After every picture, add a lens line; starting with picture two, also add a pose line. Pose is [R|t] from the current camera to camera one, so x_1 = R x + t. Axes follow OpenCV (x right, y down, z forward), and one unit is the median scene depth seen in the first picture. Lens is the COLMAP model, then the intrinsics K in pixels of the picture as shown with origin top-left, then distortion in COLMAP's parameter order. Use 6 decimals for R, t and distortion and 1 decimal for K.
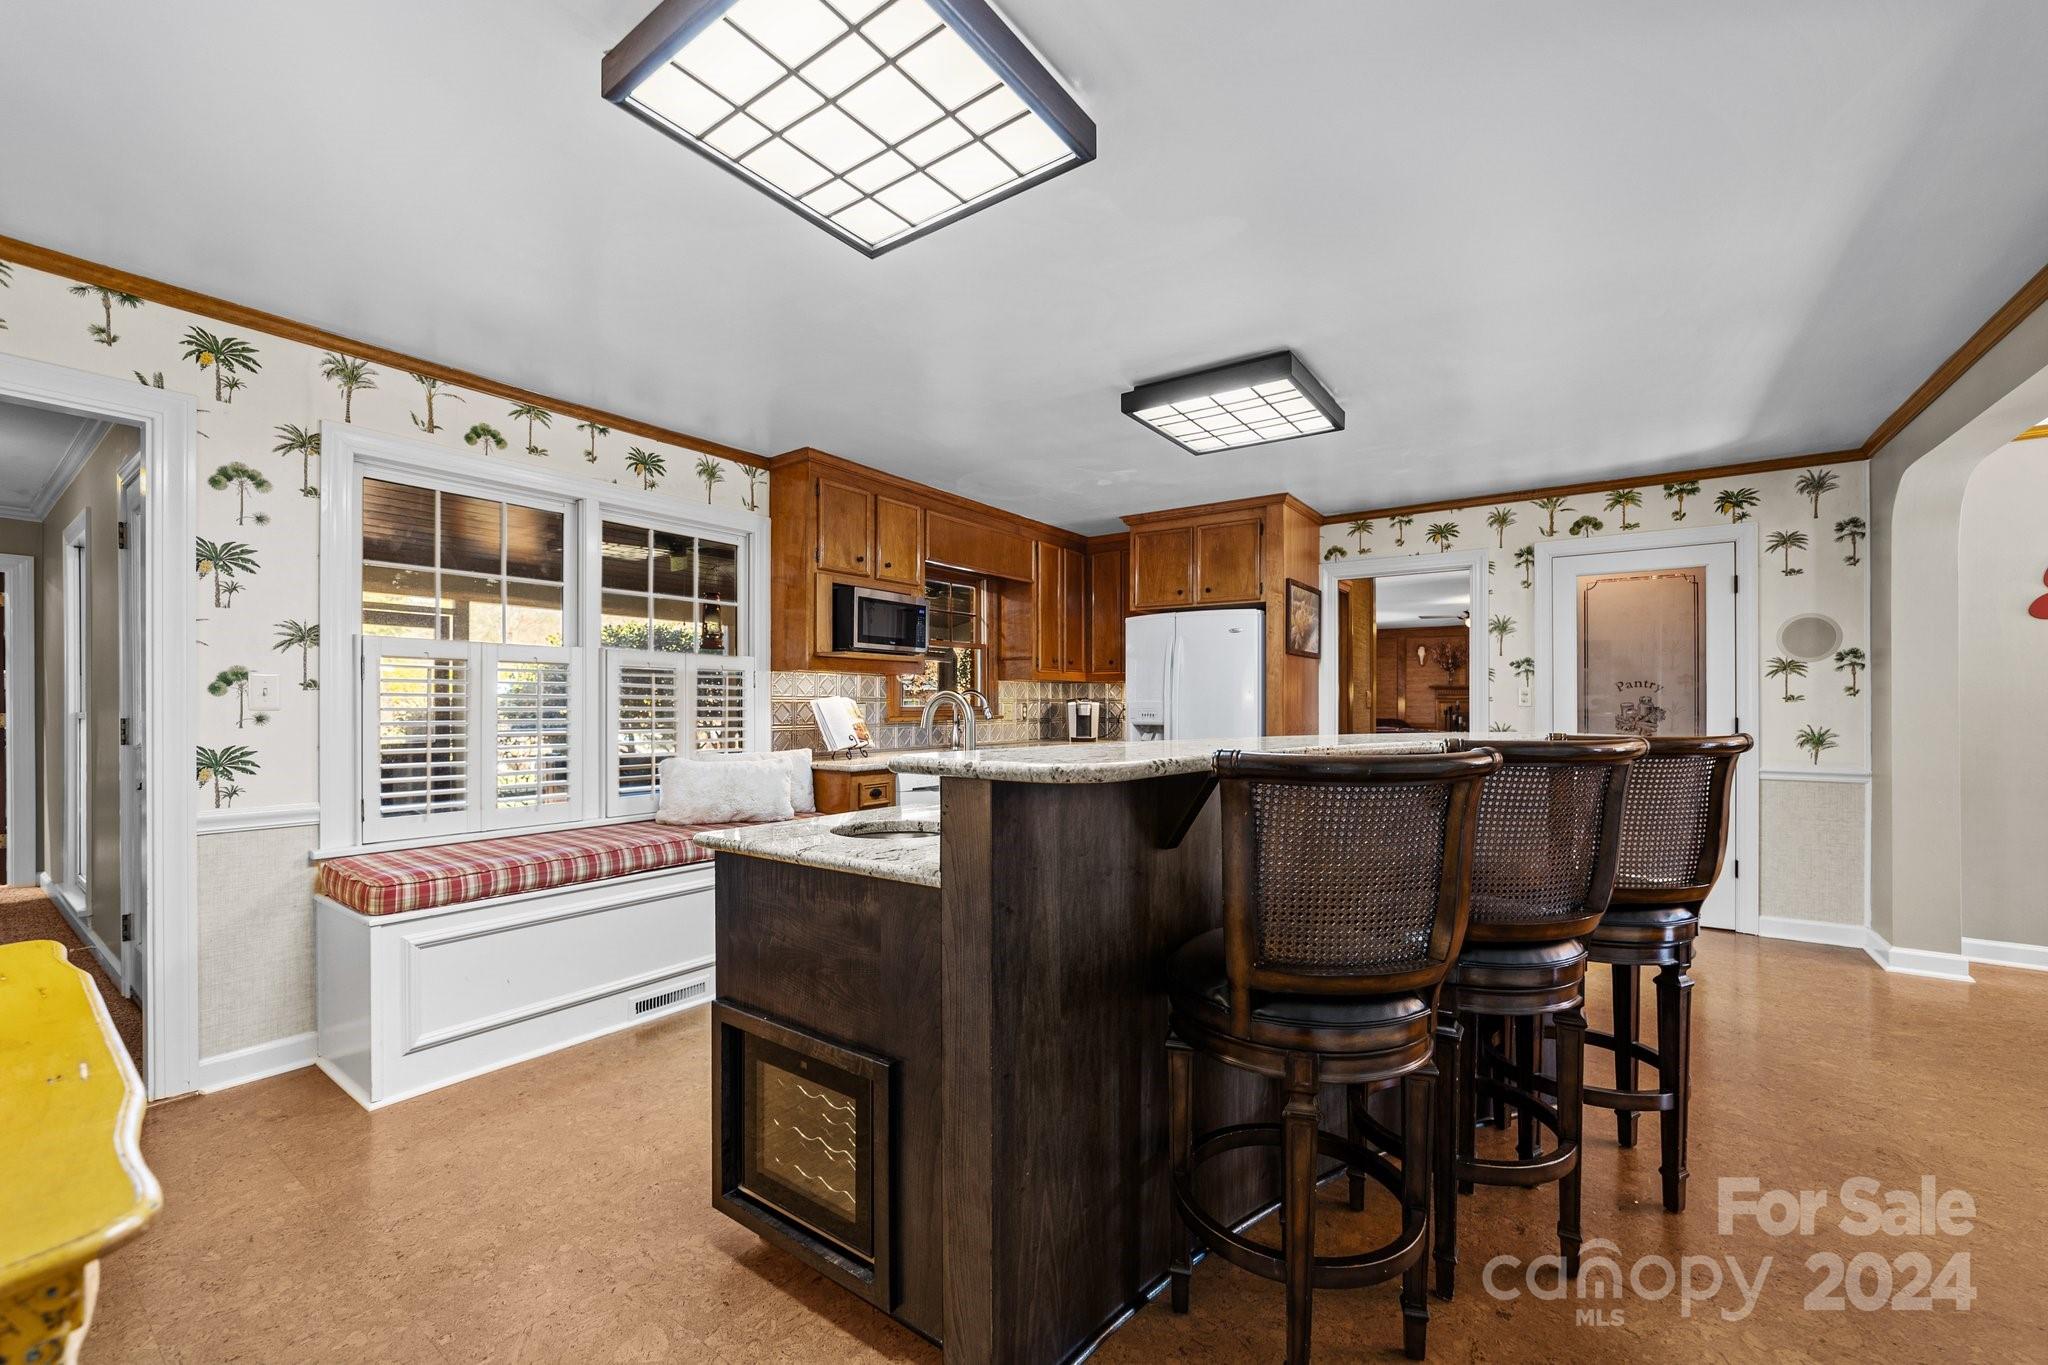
lens RADIAL K [[816.2, 0, 1019.0], [0, 816.2, 688.9], [0, 0, 1]] dist [-0.001496, 0.000166]
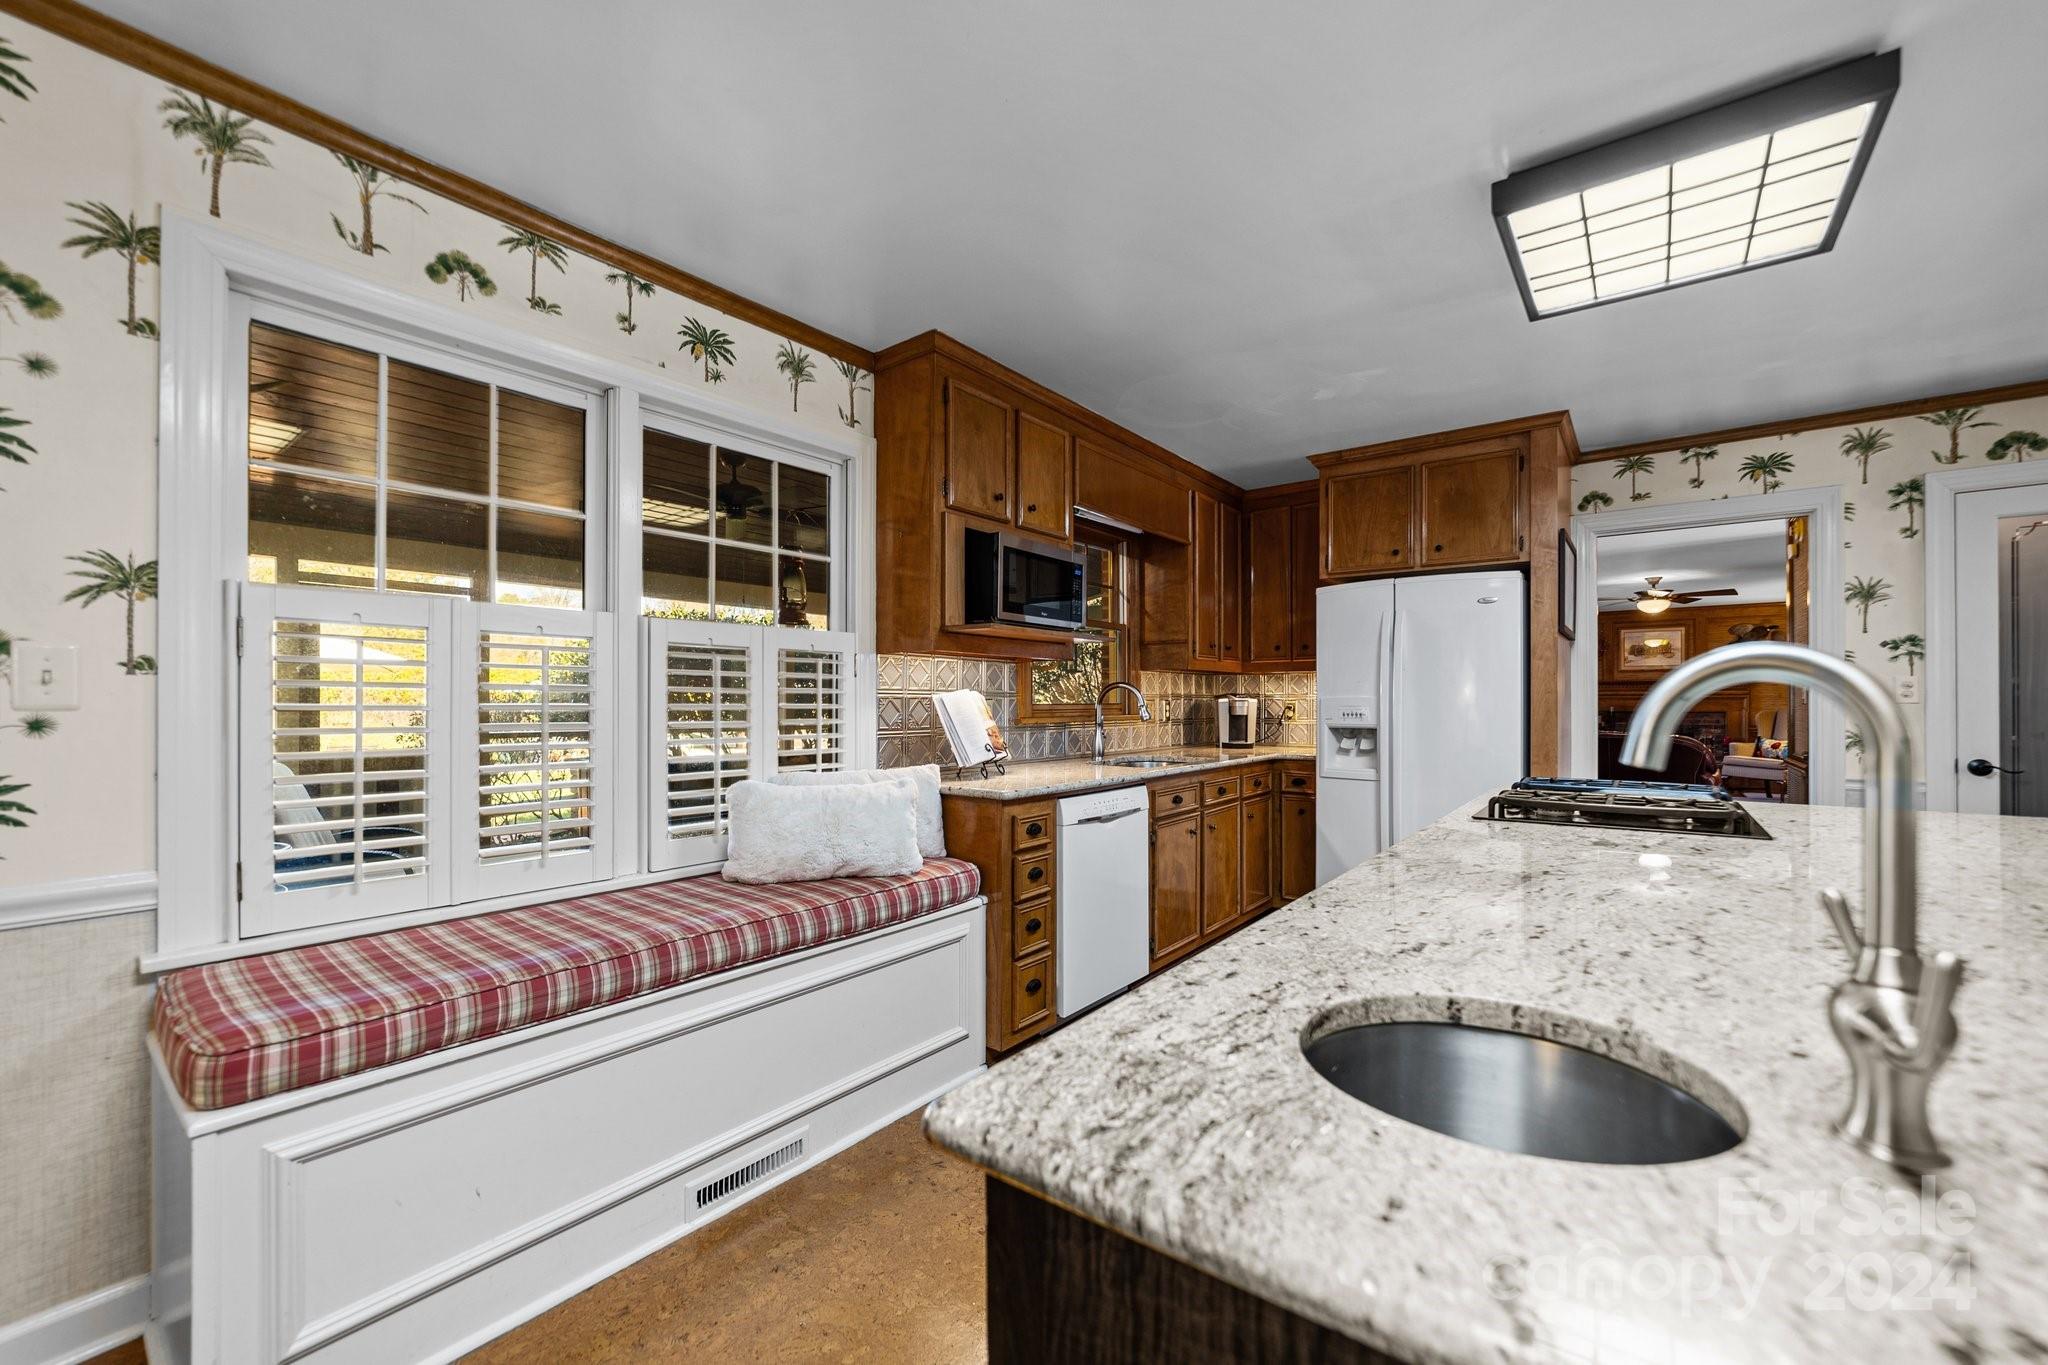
lens RADIAL K [[815.7, 0, 1024.0], [0, 815.7, 682.5], [0, 0, 1]] dist [-0.009599, 0.004683]
pose [[0.999309, -0.002121, -0.037099, -0.154725], [0.001901, 0.999980, -0.005955, 0.007728], [0.037111, 0.005880, 0.999294, 0.306141]]
